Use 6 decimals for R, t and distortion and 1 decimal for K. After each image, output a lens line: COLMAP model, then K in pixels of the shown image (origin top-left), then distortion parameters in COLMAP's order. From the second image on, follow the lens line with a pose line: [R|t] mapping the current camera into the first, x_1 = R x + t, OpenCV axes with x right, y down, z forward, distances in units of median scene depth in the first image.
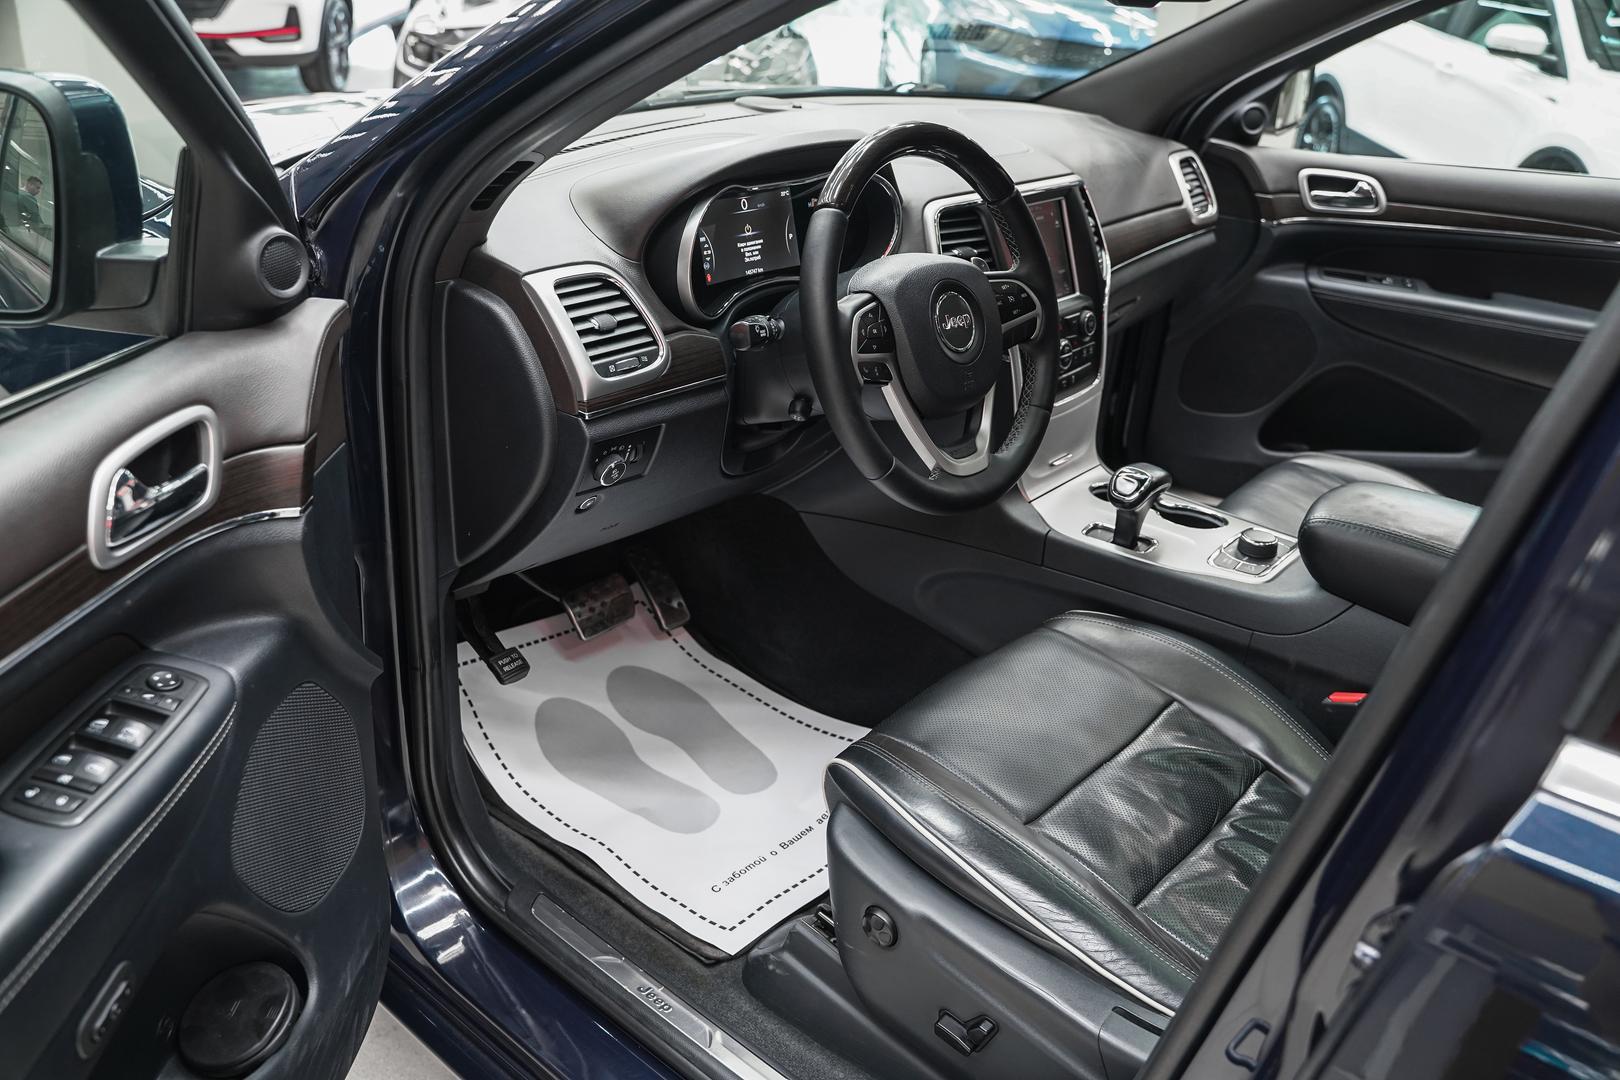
lens RADIAL K [[1307.4, 0, 808.6], [0, 1307.4, 542.8], [0, 0, 1]] dist [-0.106844, 0.078447]
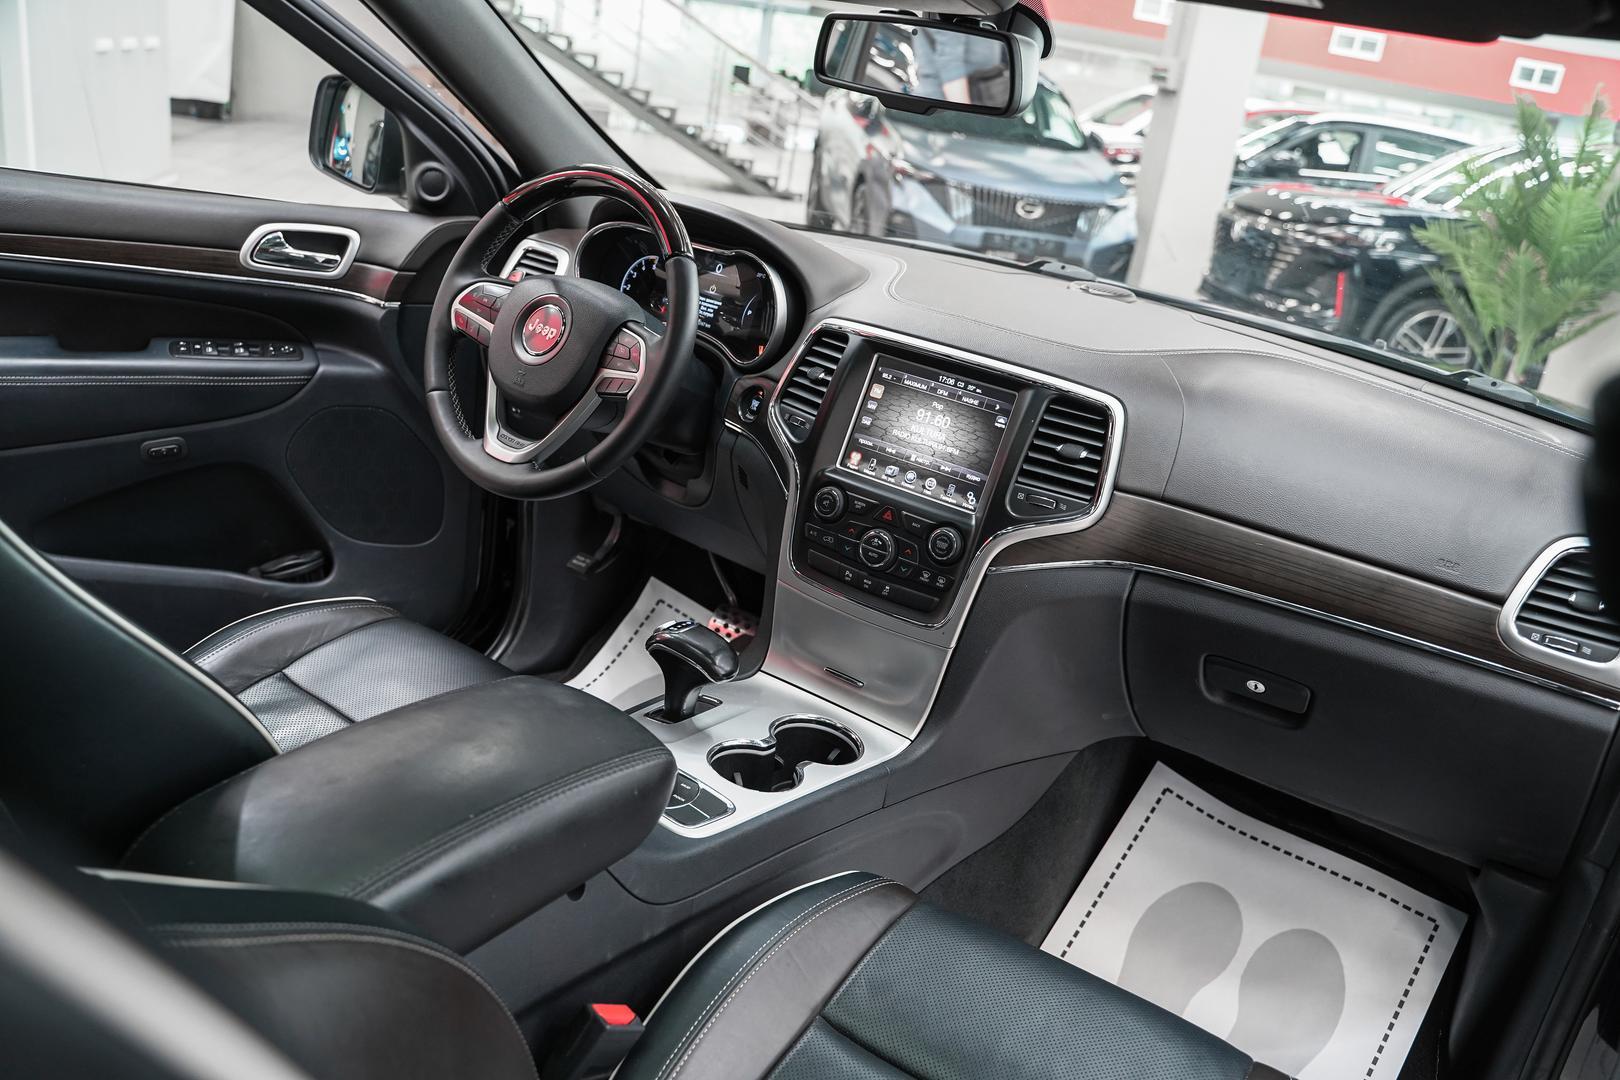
lens RADIAL K [[1307.4, 0, 808.3], [0, 1307.4, 537.0], [0, 0, 1]] dist [-0.106844, 0.078447]
pose [[0.092462, 0.280286, -0.955453, 1.035492], [-0.563241, 0.806013, 0.181941, -0.296249], [0.821103, 0.521328, 0.232394, 0.843996]]
